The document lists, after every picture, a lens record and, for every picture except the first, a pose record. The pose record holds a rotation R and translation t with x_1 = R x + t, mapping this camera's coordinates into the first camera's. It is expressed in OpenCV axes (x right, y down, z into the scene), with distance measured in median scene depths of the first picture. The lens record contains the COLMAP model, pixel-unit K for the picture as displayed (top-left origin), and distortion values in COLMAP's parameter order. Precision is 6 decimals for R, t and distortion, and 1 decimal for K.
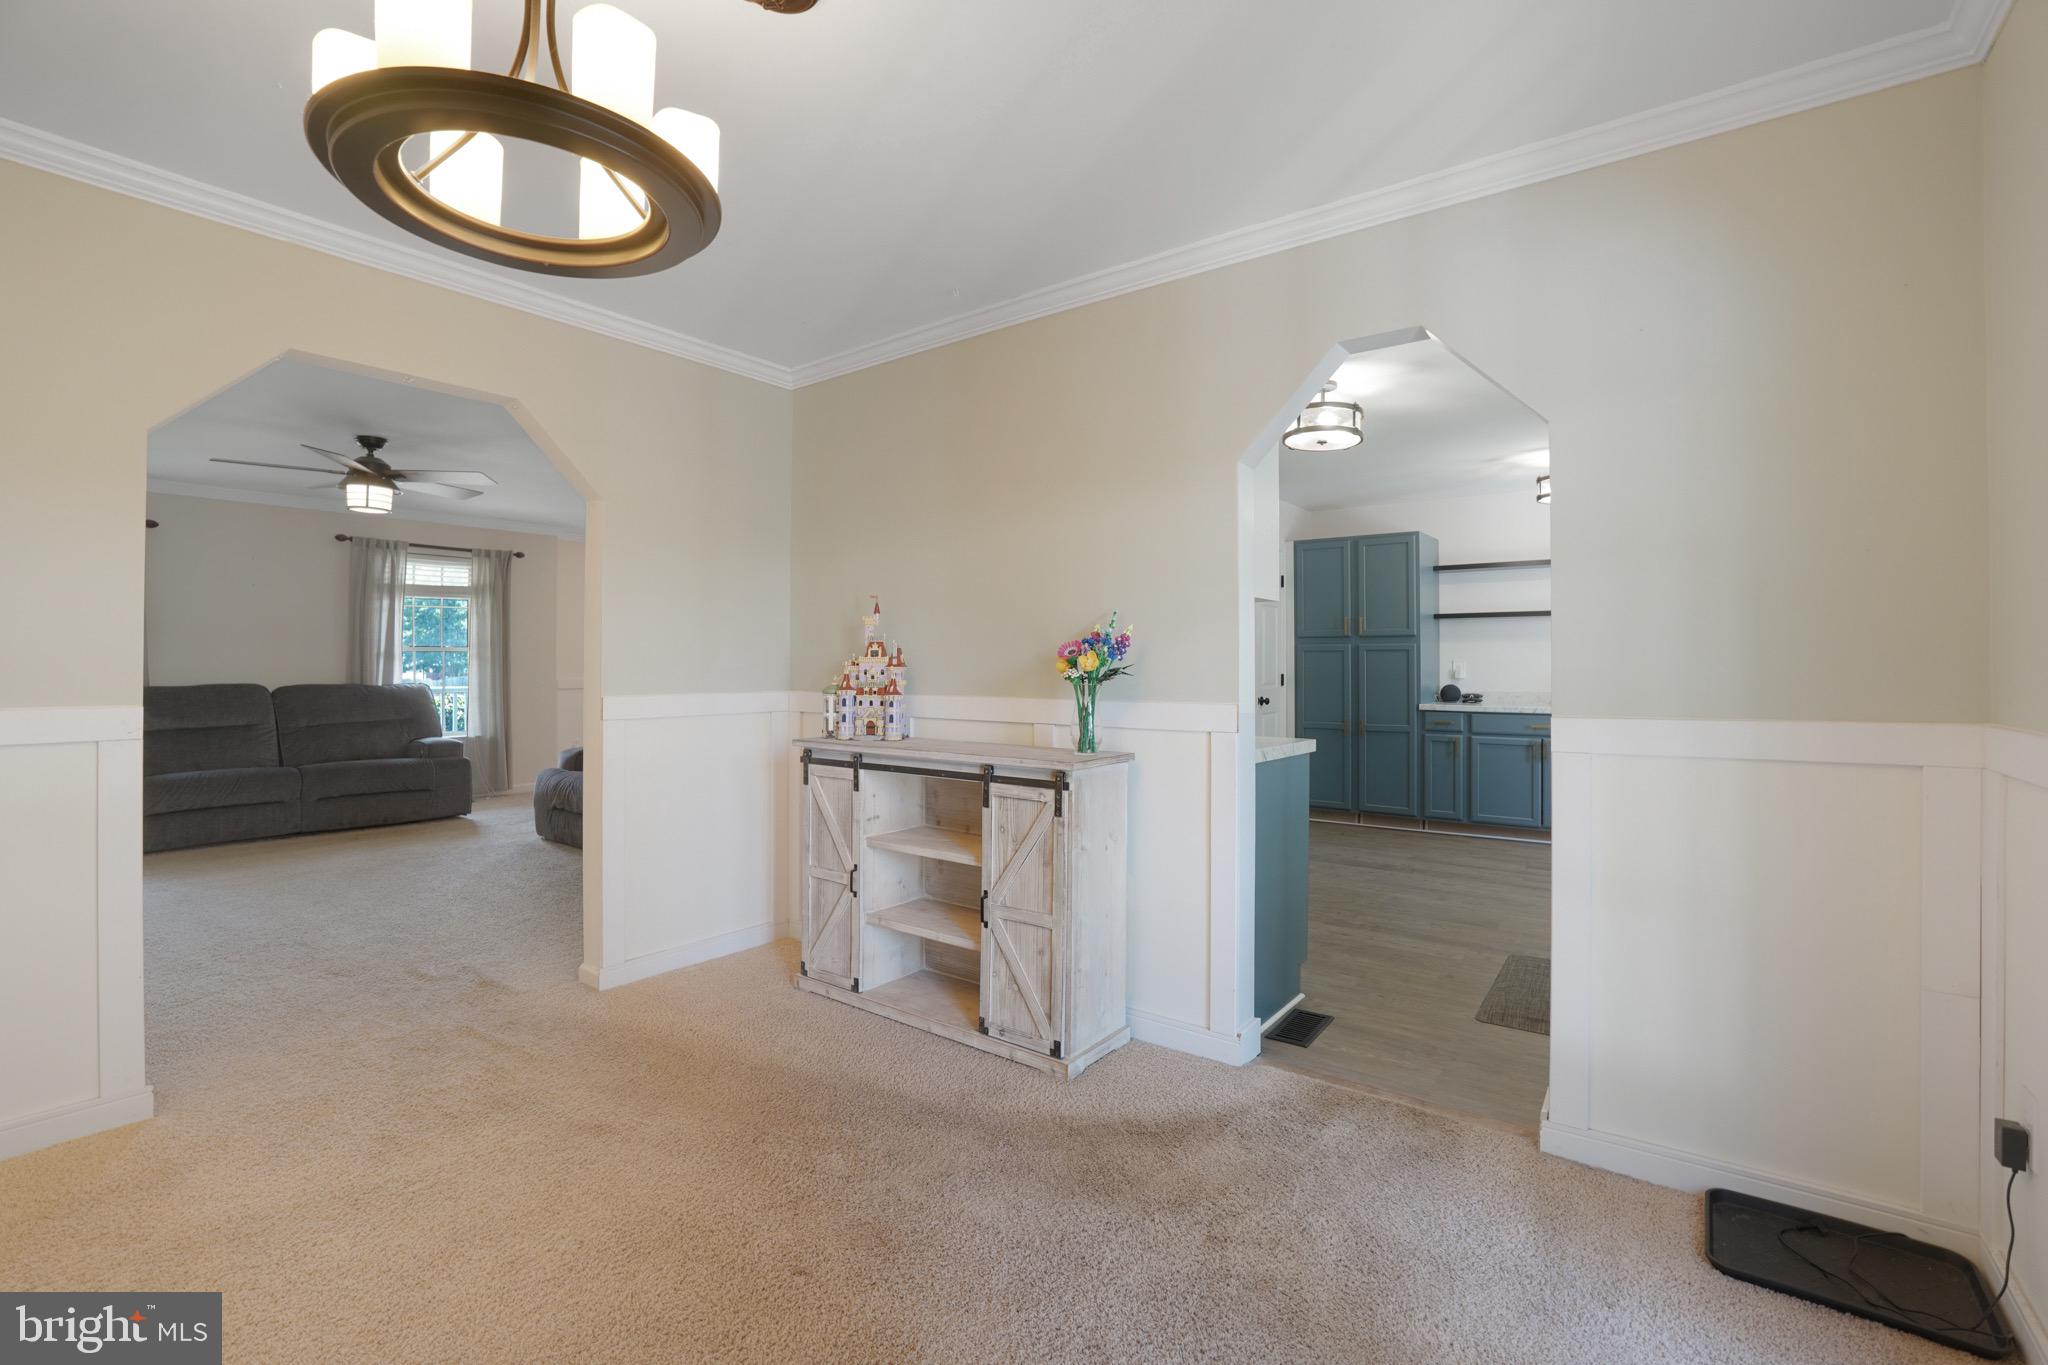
lens RADIAL K [[899.2, 0, 1042.1], [0, 899.2, 654.7], [0, 0, 1]] dist [-0.050893, 0.007700]
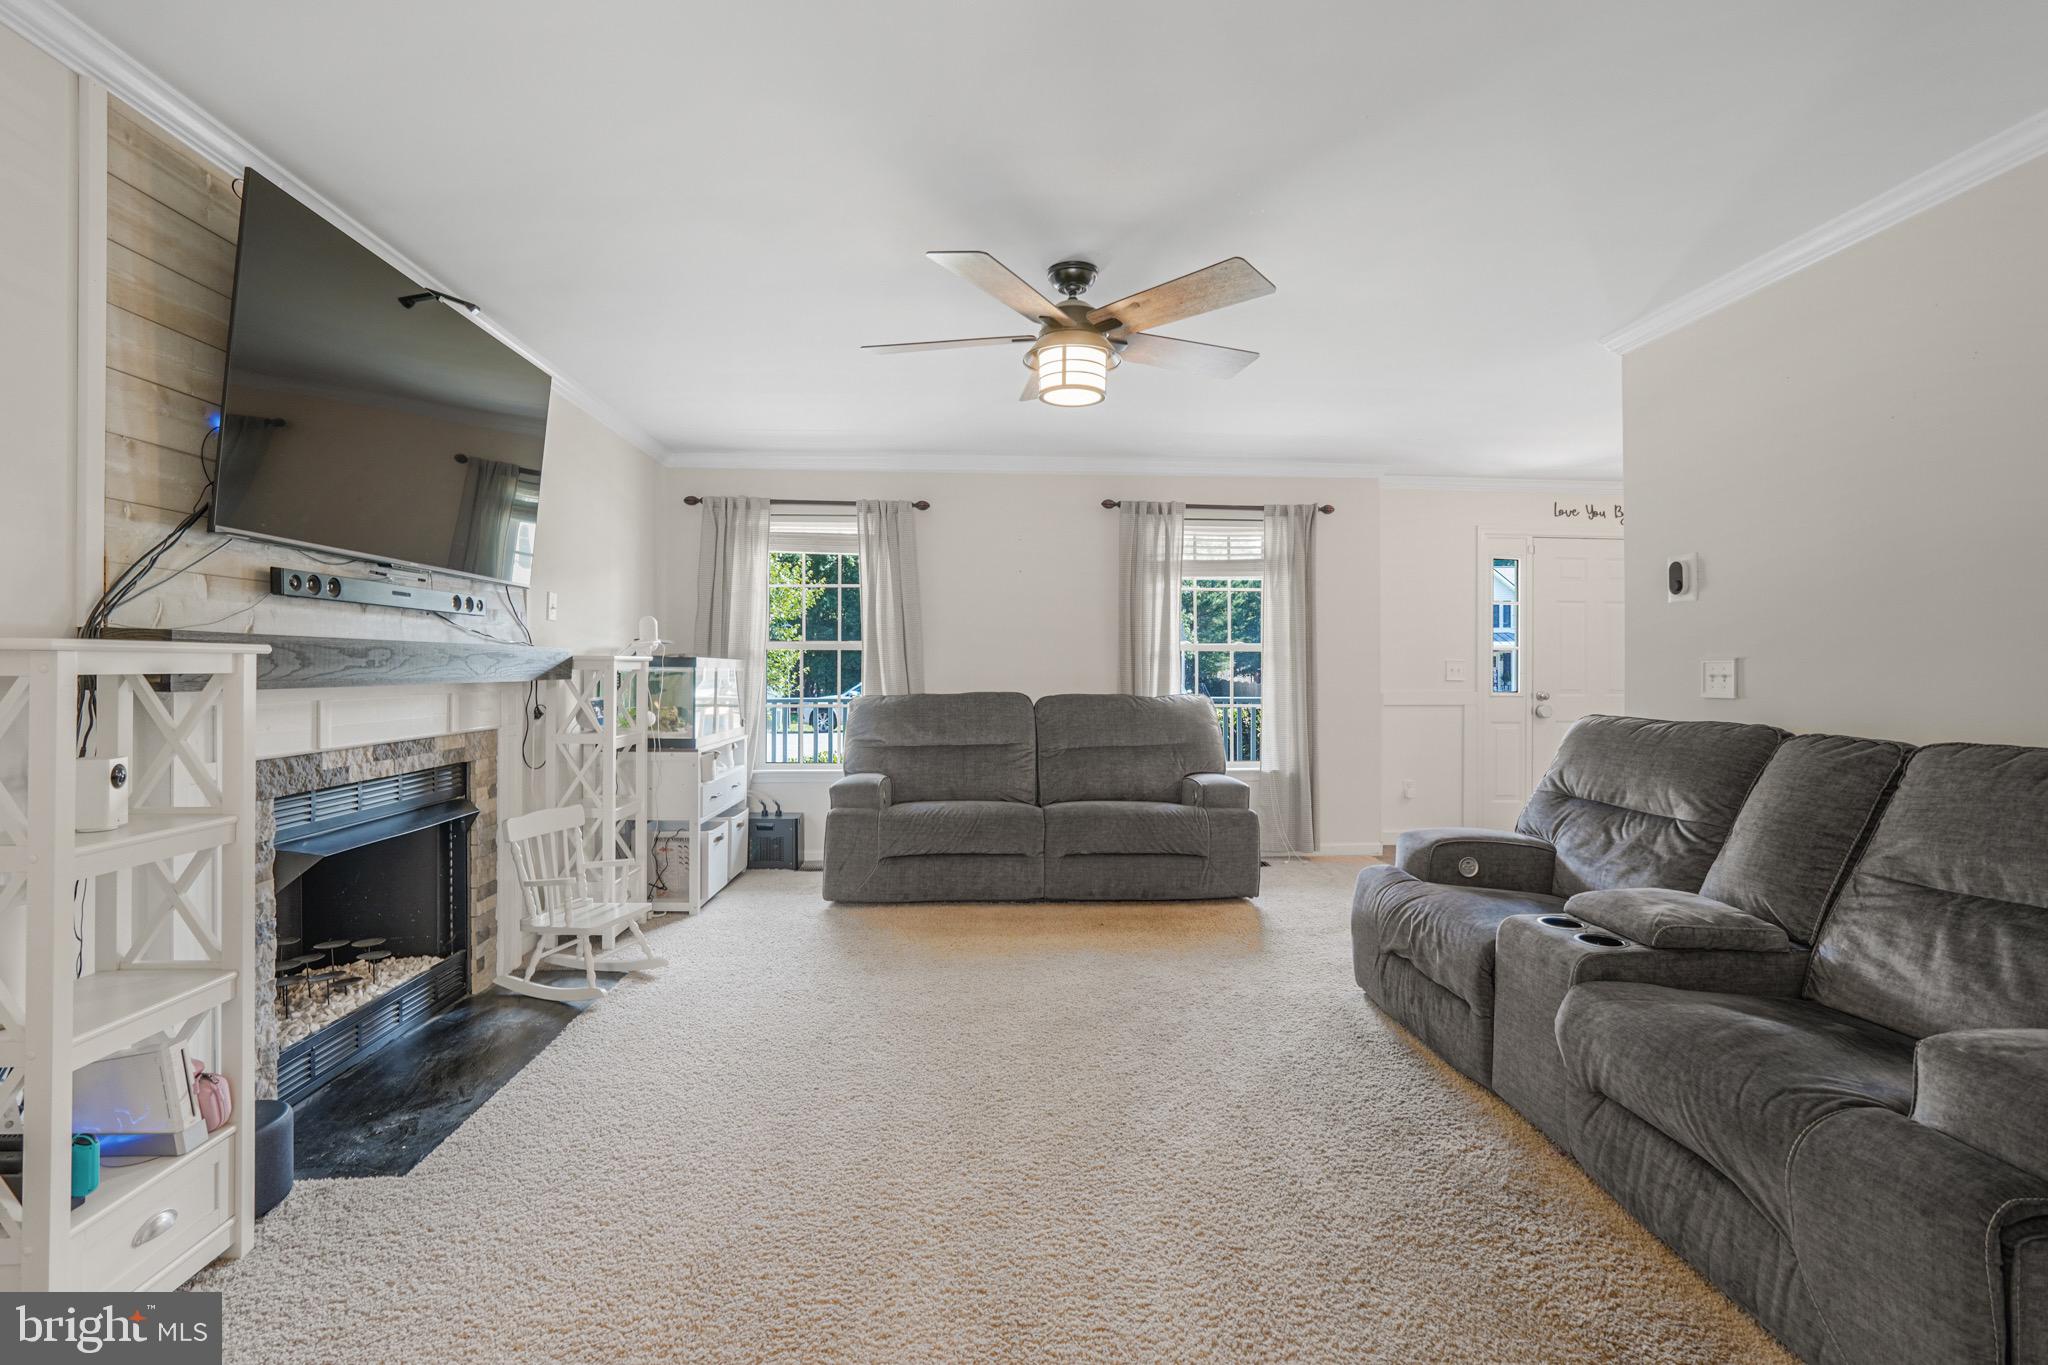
lens RADIAL K [[899.2, 0, 1001.3], [0, 899.2, 656.5], [0, 0, 1]] dist [-0.050893, 0.007700]
pose [[0.630284, -0.010885, -0.776288, -0.249318], [0.005885, 0.999940, -0.009243, 0.006990], [0.776342, 0.001257, 0.630310, 0.426583]]
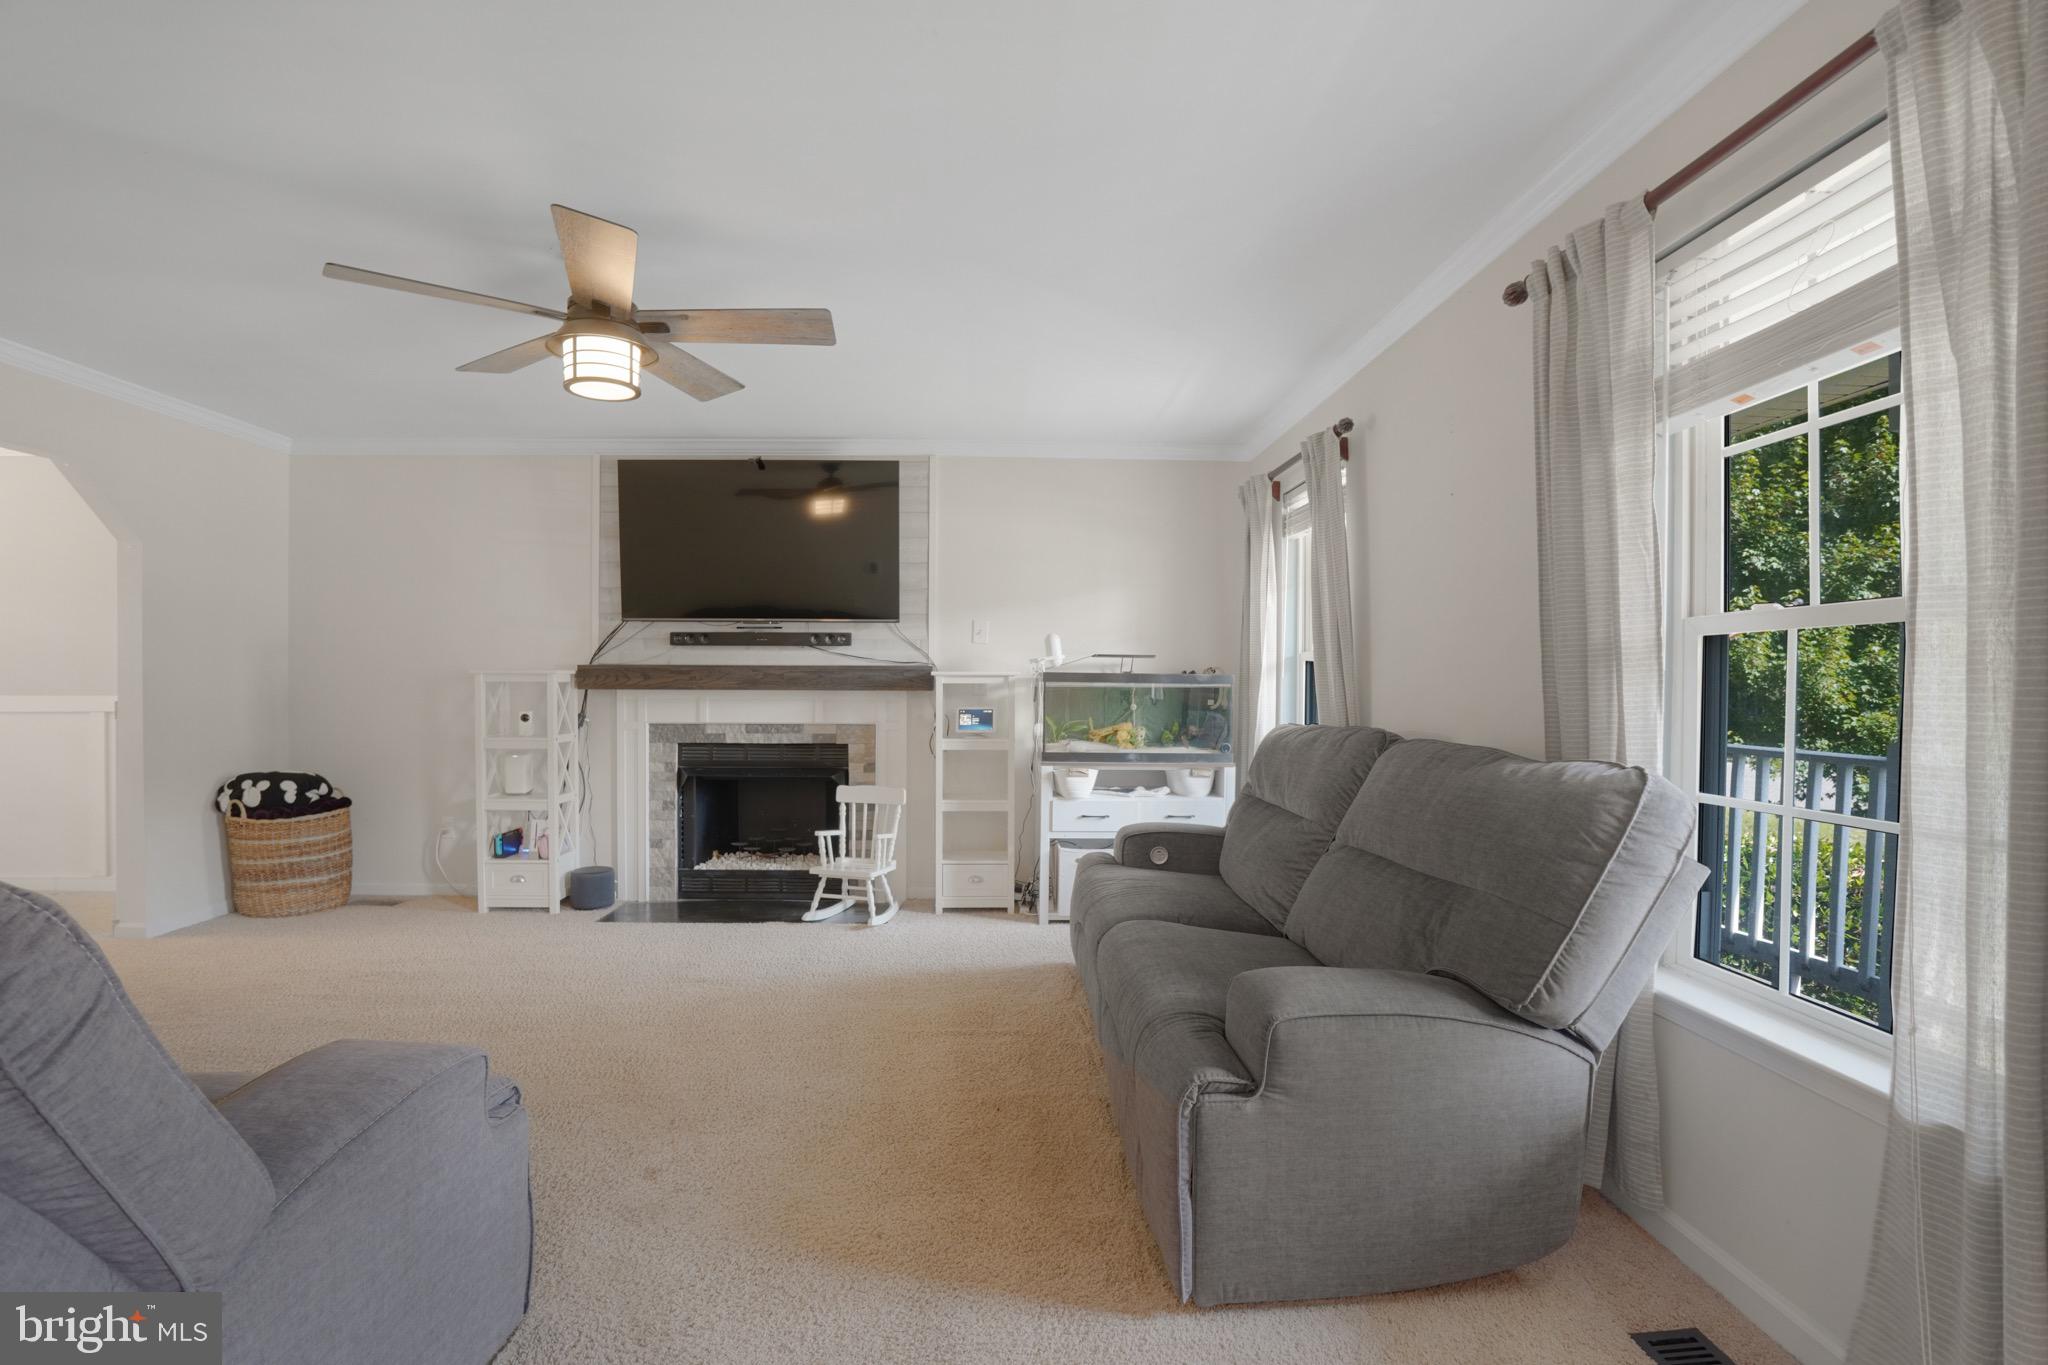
lens RADIAL K [[899.2, 0, 1007.5], [0, 899.2, 684.6], [0, 0, 1]] dist [-0.050893, 0.007700]
pose [[-0.800235, -0.006376, -0.599653, -0.470945], [-0.001697, 0.999964, -0.008368, 0.015554], [0.599685, -0.005679, -0.800216, 1.161780]]
